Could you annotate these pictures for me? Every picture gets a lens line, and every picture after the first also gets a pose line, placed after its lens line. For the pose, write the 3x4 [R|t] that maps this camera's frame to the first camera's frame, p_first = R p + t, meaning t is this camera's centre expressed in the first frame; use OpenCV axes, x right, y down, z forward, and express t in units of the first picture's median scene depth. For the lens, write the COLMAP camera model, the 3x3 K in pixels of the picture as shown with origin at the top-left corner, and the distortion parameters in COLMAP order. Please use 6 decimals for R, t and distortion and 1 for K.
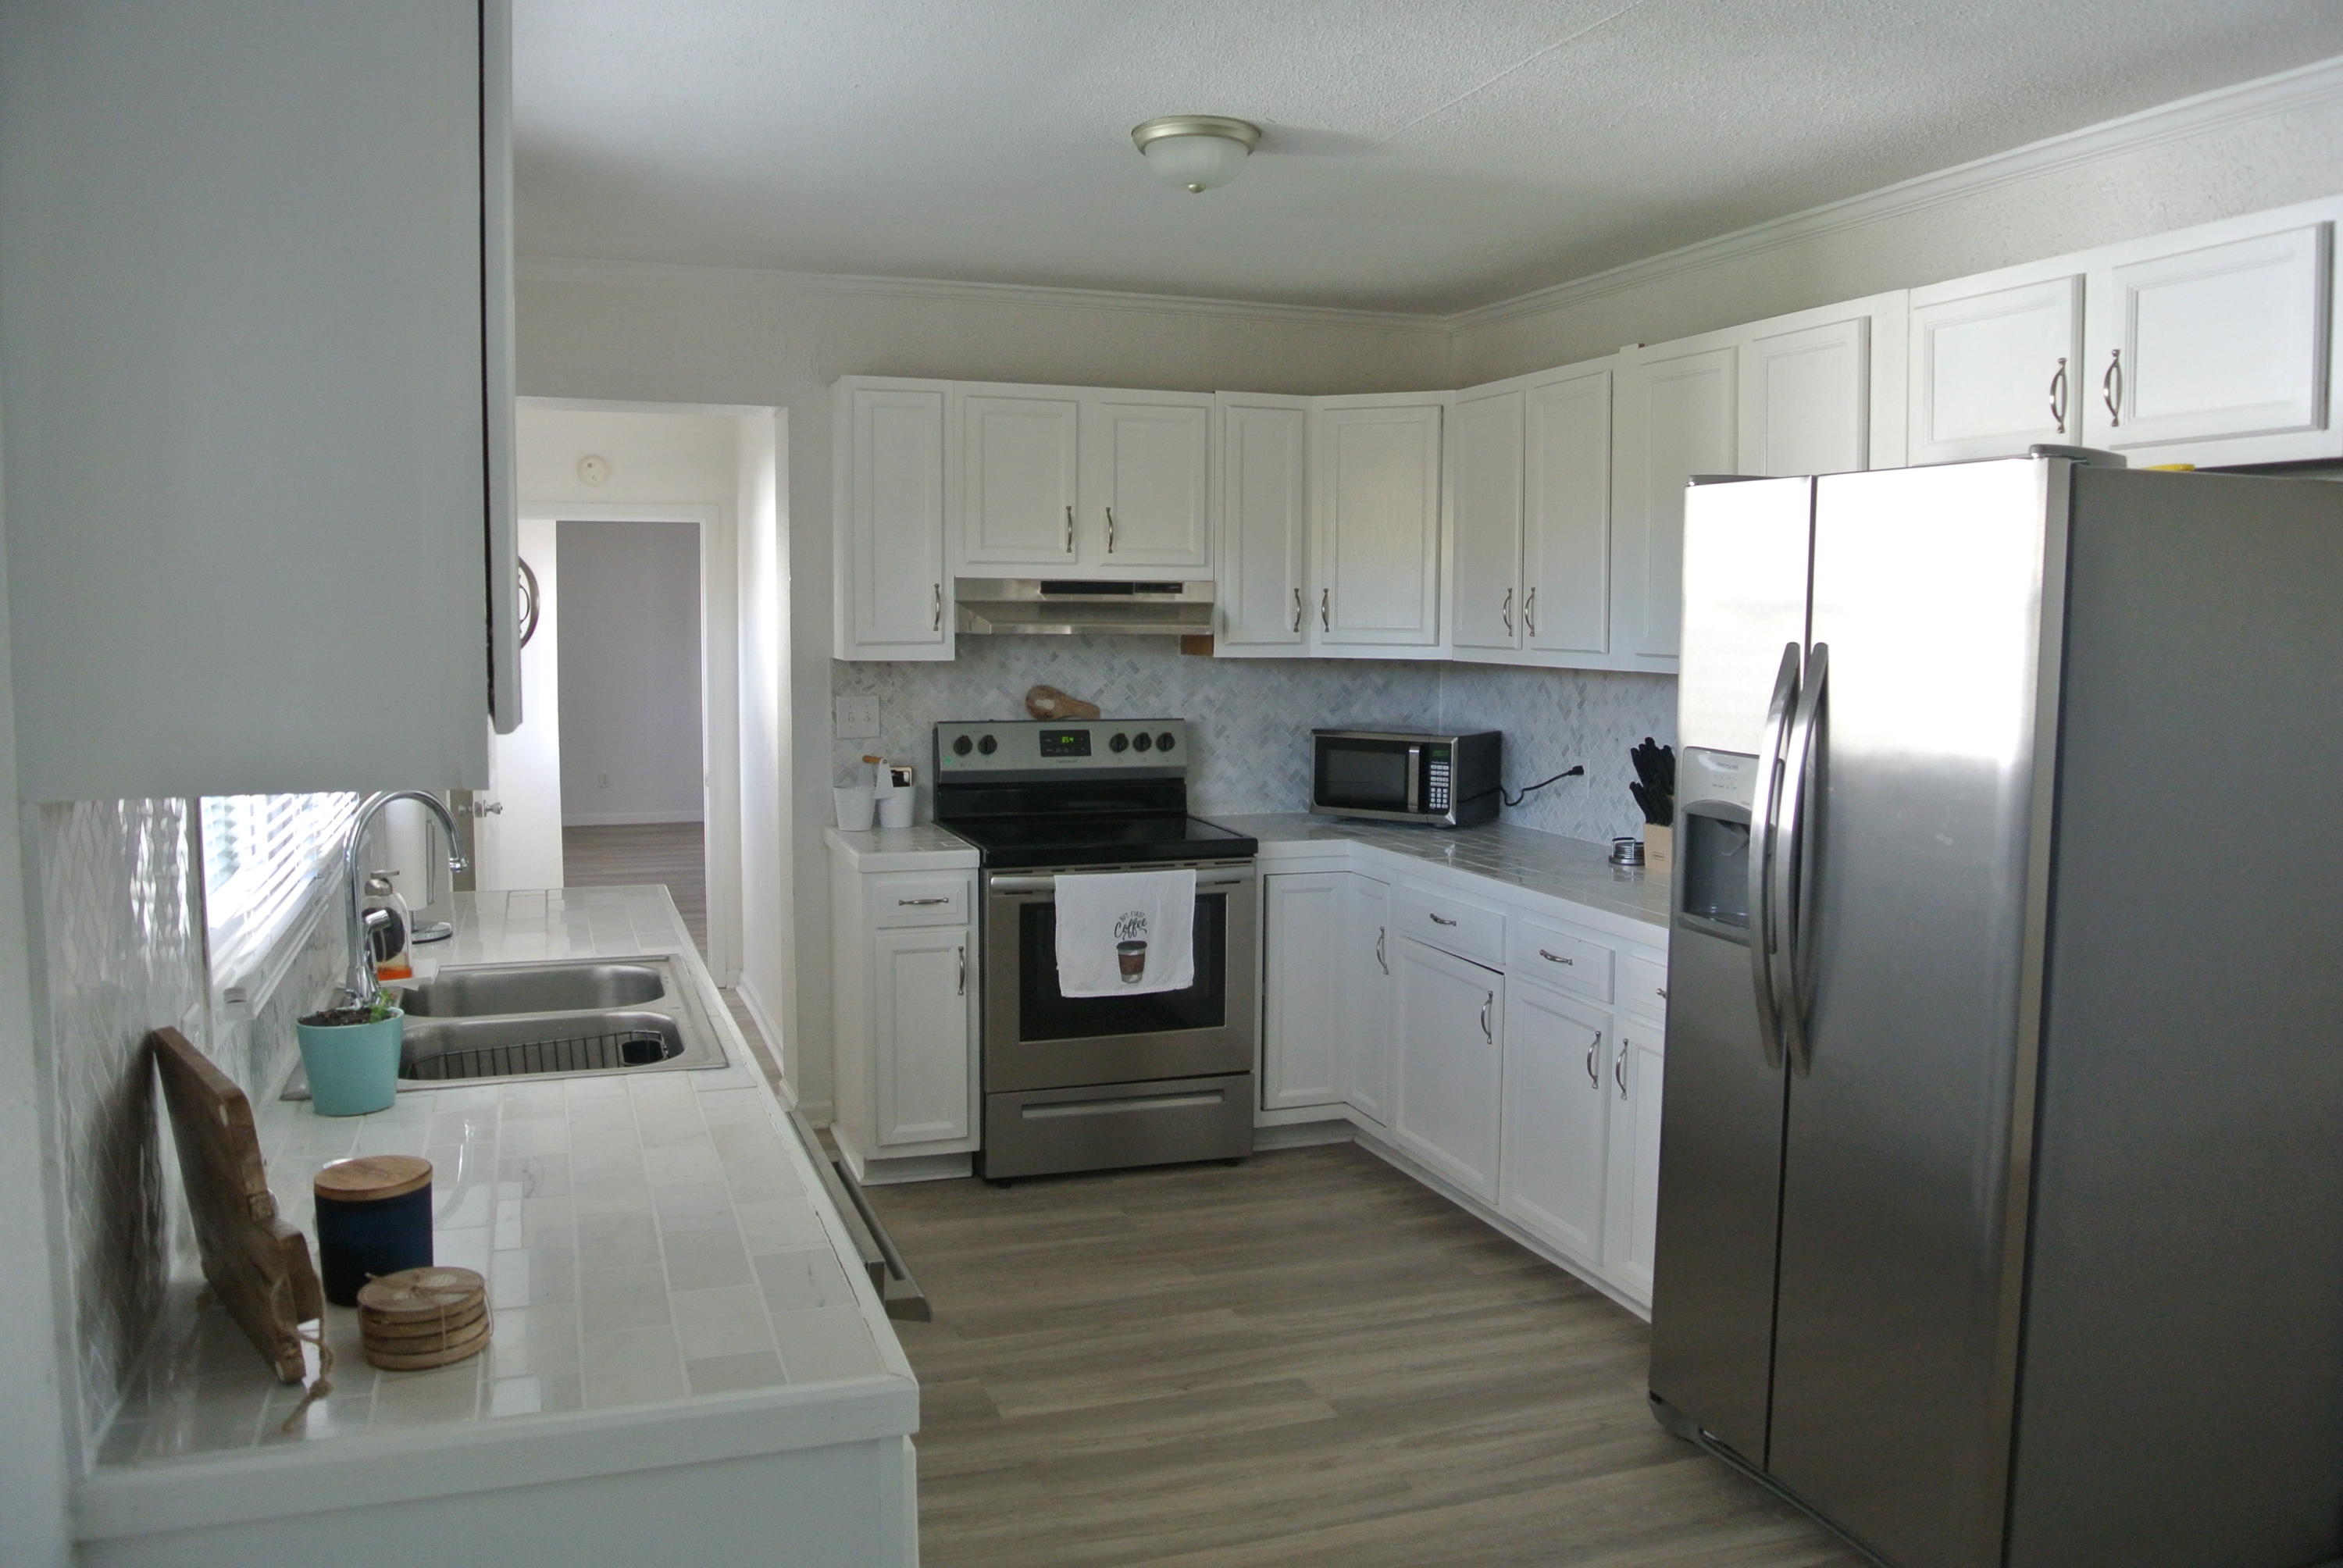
lens RADIAL K [[1806.8, 0, 1187.8], [0, 1806.8, 758.4], [0, 0, 1]] dist [-0.093189, 0.039050]
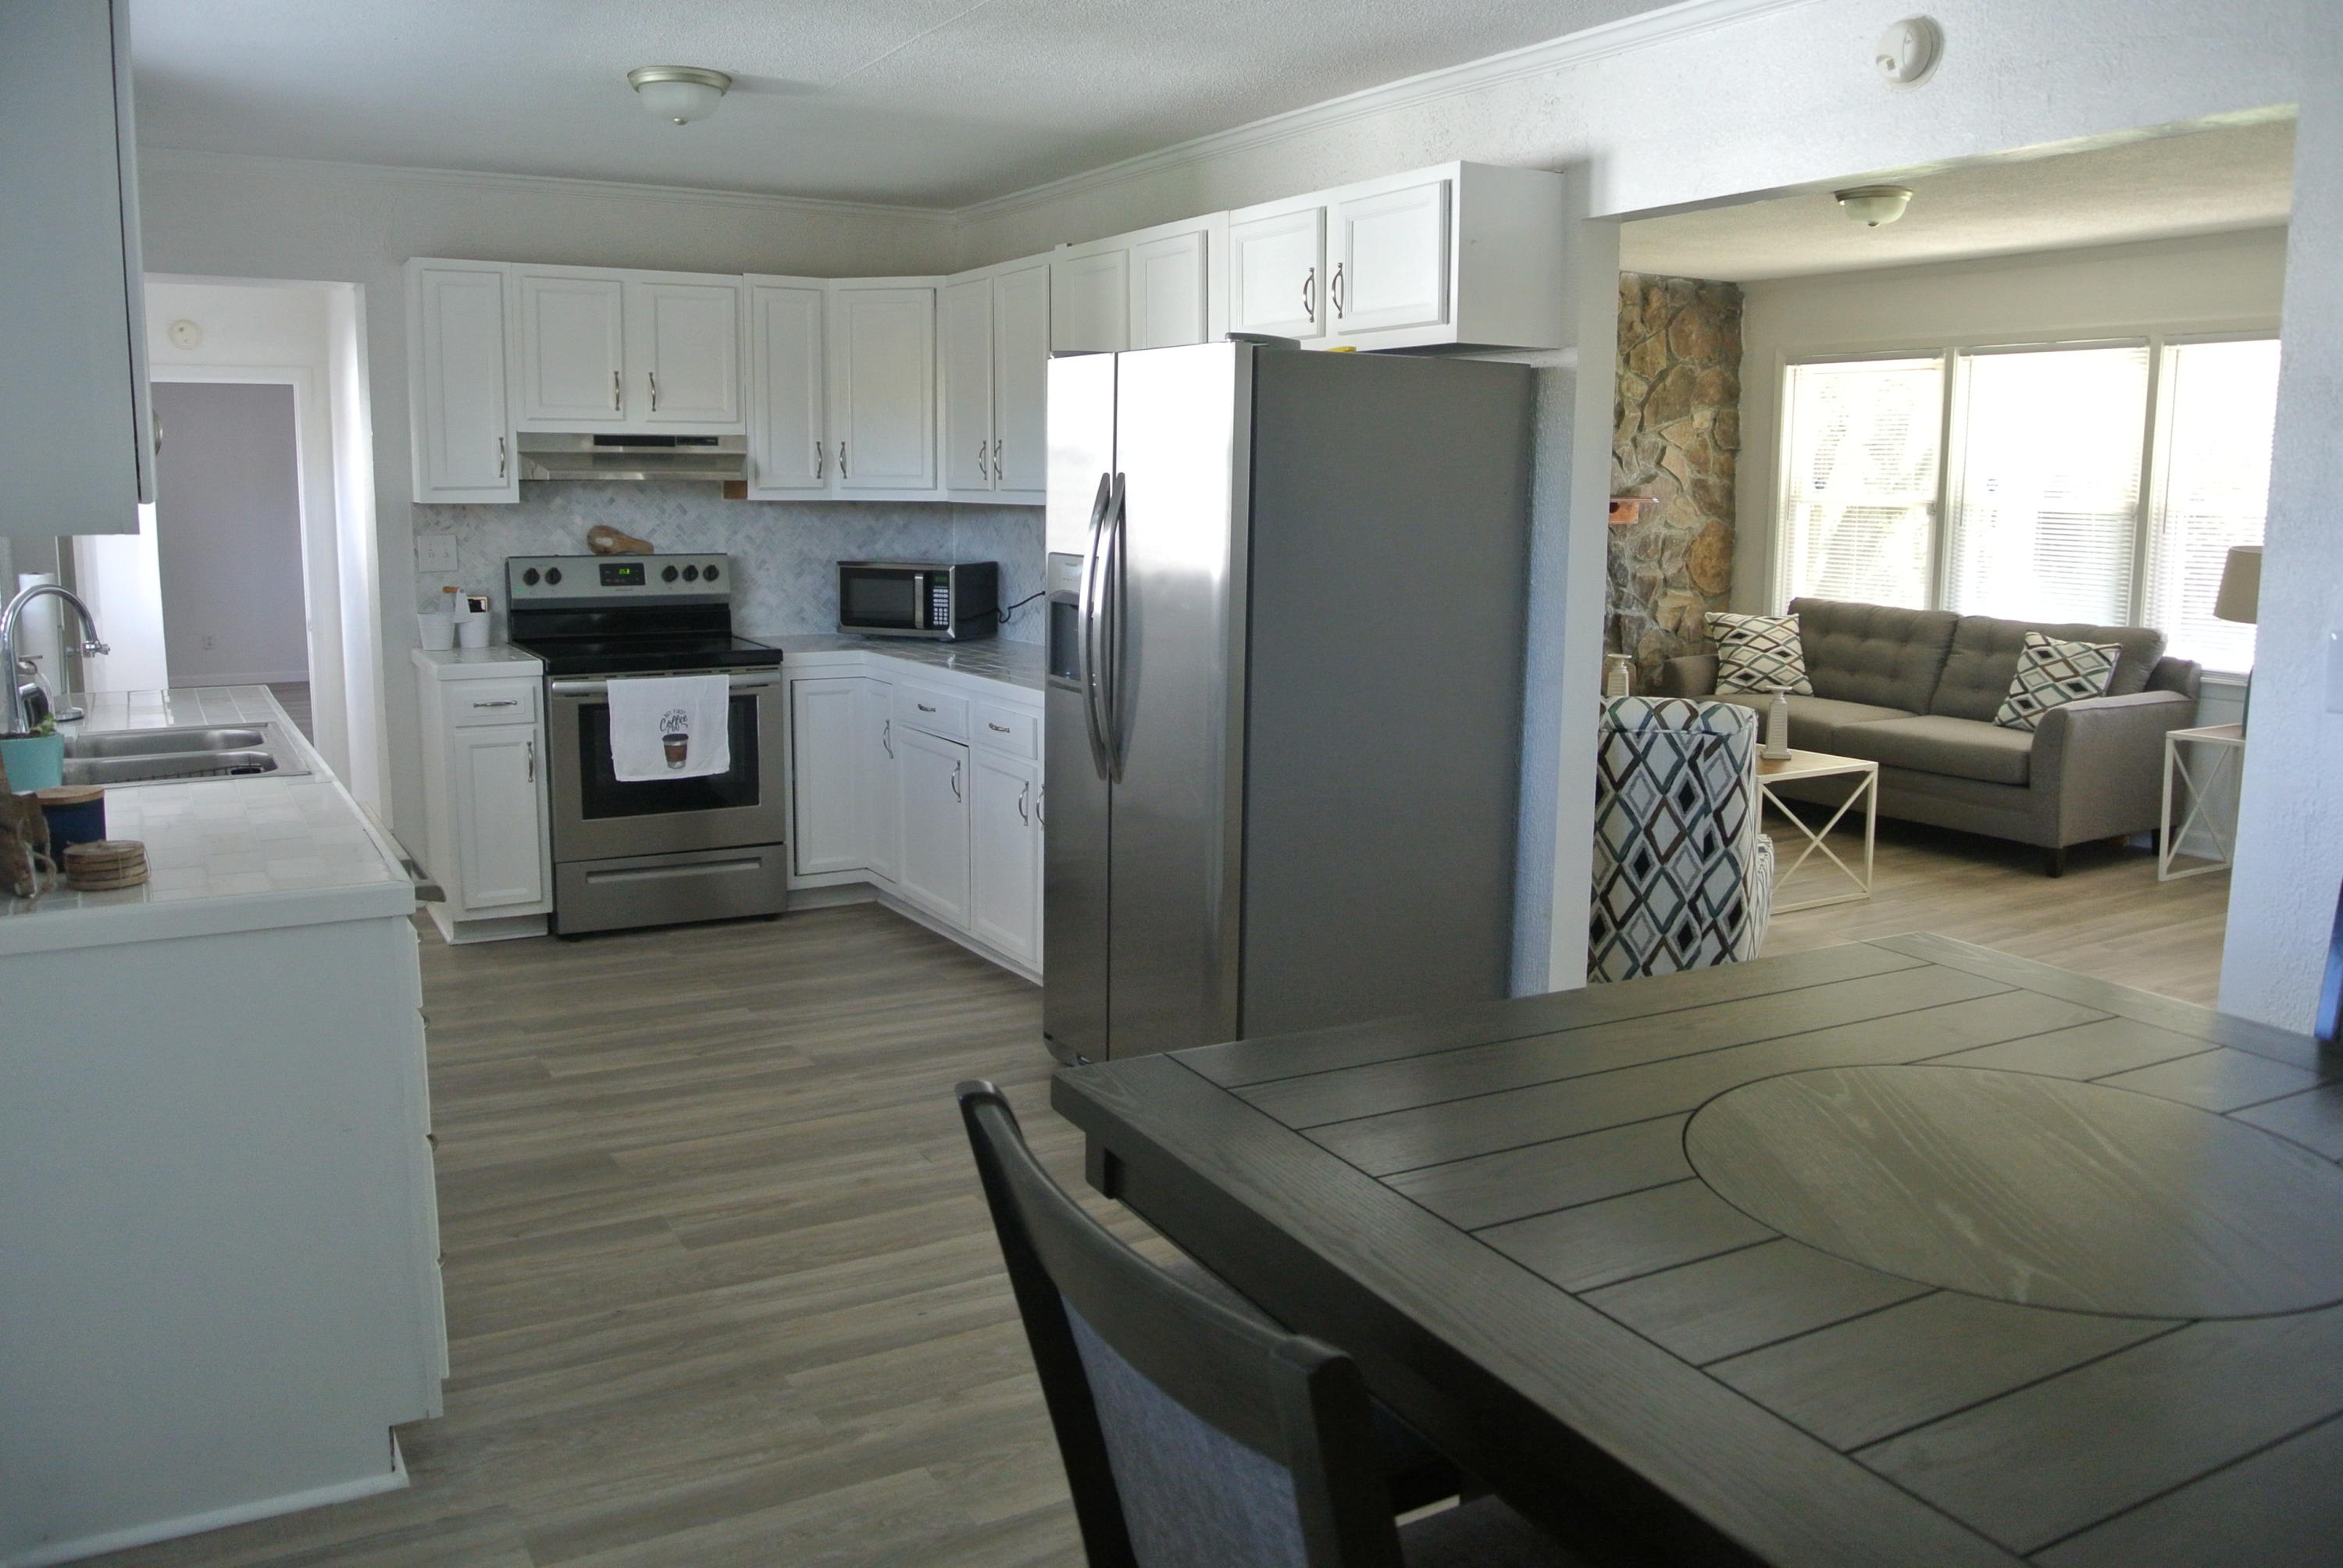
lens RADIAL K [[1806.8, 0, 1187.8], [0, 1806.8, 758.4], [0, 0, 1]] dist [-0.093189, 0.039050]
pose [[0.981592, -0.025432, 0.189287, 0.074966], [0.011627, 0.997213, 0.073689, 0.031580], [-0.190633, -0.070132, 0.979153, -0.234291]]
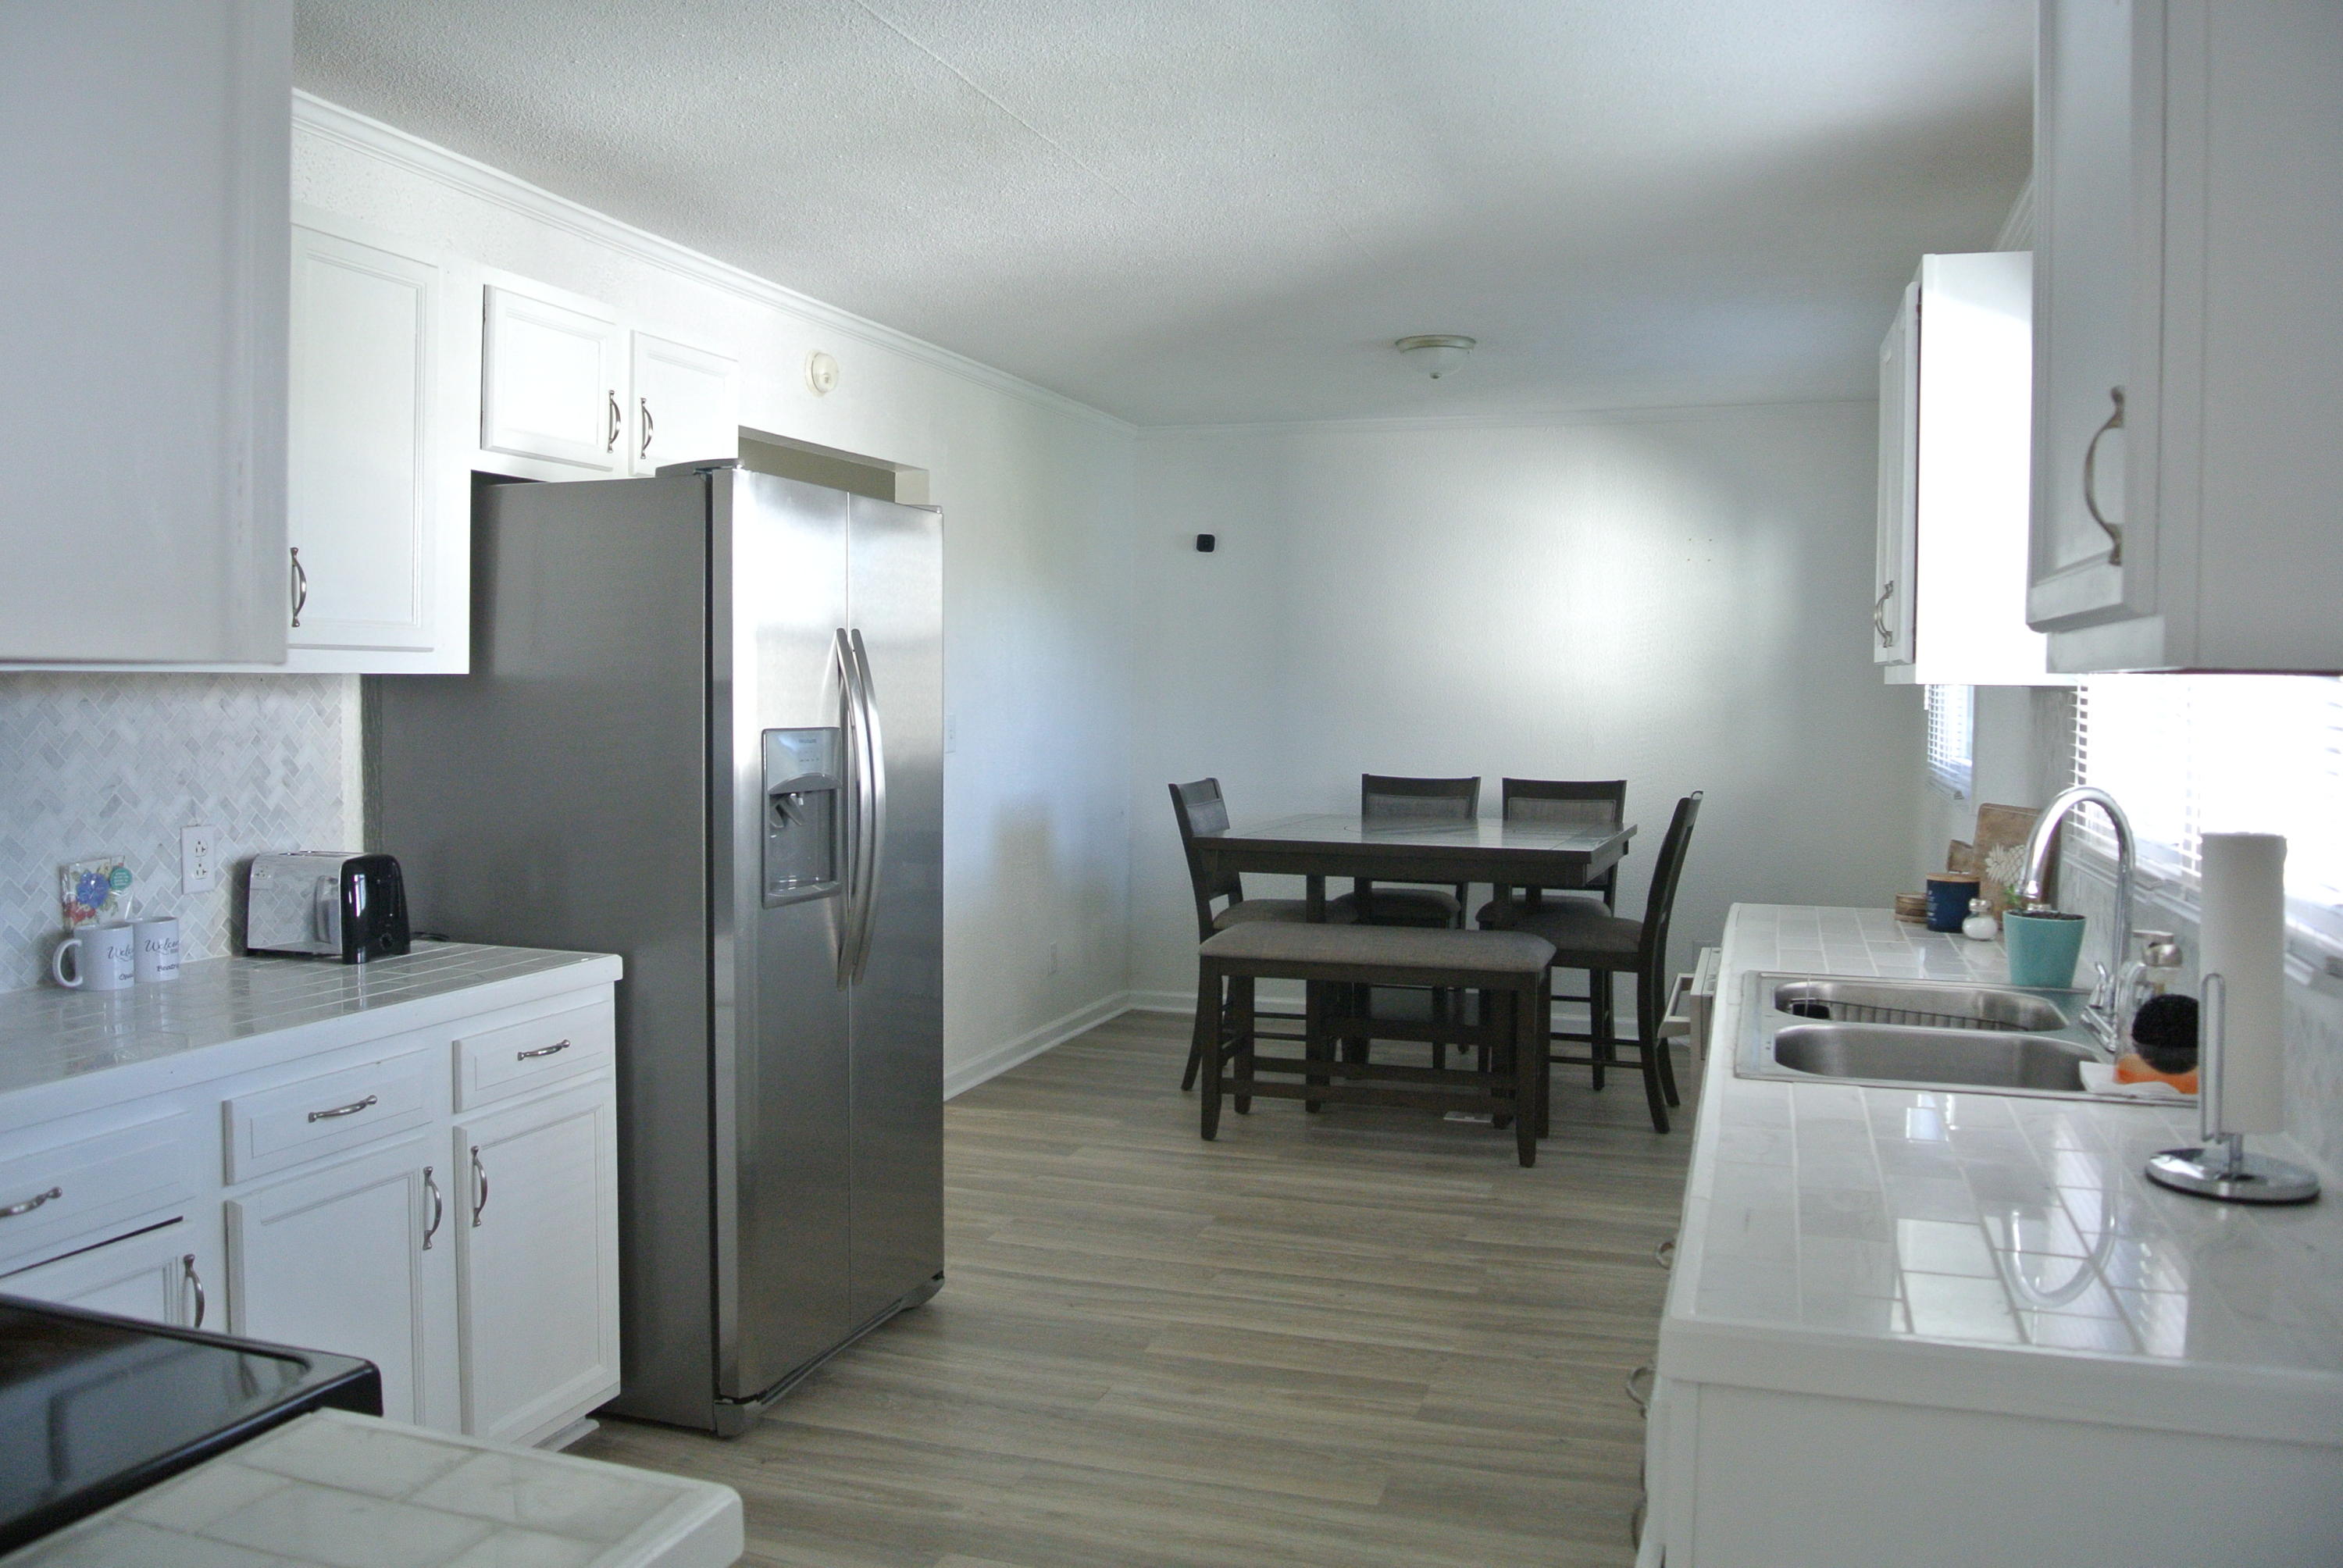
lens RADIAL K [[1806.8, 0, 1187.8], [0, 1806.8, 758.4], [0, 0, 1]] dist [-0.093189, 0.039050]
pose [[-0.786629, -0.036338, 0.616356, -0.341410], [0.038774, 0.993389, 0.108052, -0.057823], [-0.616208, 0.108895, -0.780019, 1.049048]]
